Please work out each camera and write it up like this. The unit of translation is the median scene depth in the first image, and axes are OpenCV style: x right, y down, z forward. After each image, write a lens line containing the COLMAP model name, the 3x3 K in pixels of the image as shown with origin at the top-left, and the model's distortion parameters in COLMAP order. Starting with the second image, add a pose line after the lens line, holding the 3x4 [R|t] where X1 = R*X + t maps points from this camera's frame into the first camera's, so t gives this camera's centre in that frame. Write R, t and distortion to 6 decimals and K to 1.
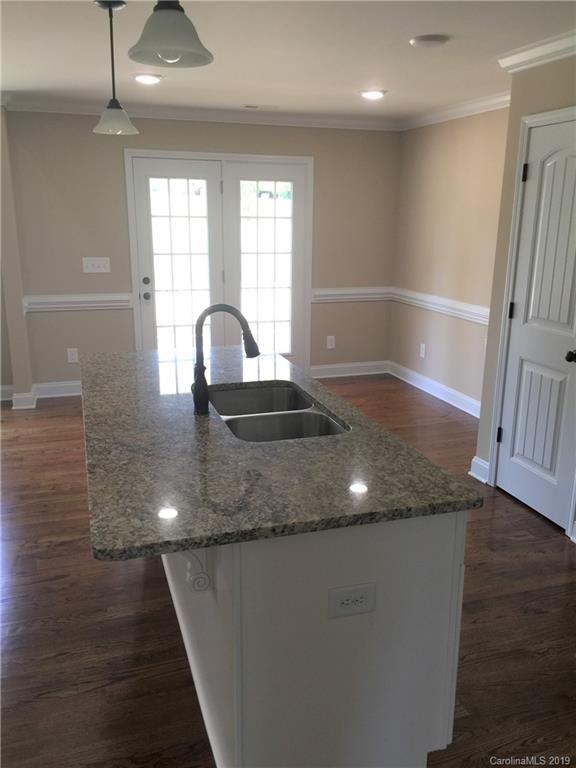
lens RADIAL K [[660.7, 0, 288.0], [0, 660.7, 384.0], [0, 0, 1]] dist [0.055231, 0.000620]
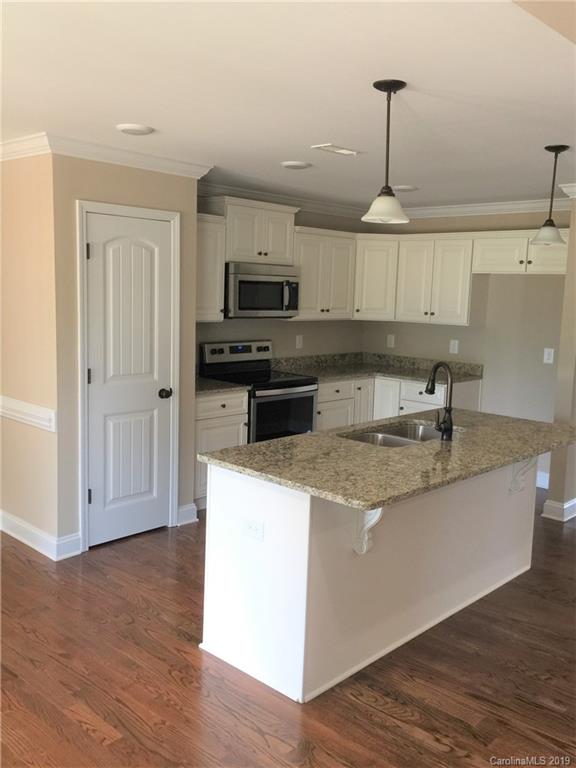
lens RADIAL K [[713.0, 0, 302.4], [0, 713.0, 385.0], [0, 0, 1]] dist [0.088815, 0.003775]
pose [[-0.487416, -0.148656, 0.860423, -0.537091], [0.179303, 0.947361, 0.265249, -0.223593], [-0.854562, 0.283563, -0.435105, 0.794698]]
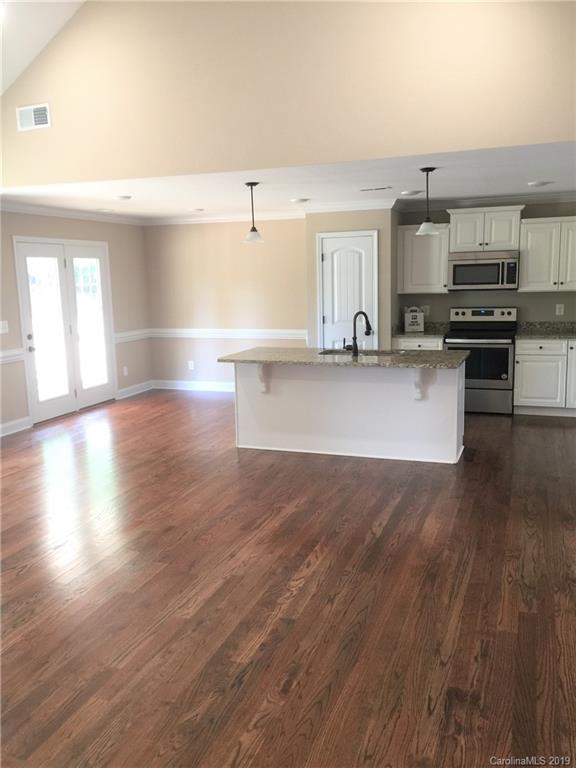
lens RADIAL K [[660.7, 0, 288.0], [0, 660.7, 384.0], [0, 0, 1]] dist [0.055231, 0.000620]
pose [[0.626889, -0.153138, 0.763911, -0.911727], [0.224271, 0.974461, 0.011302, 0.026662], [-0.746132, 0.164238, 0.645223, -0.165074]]
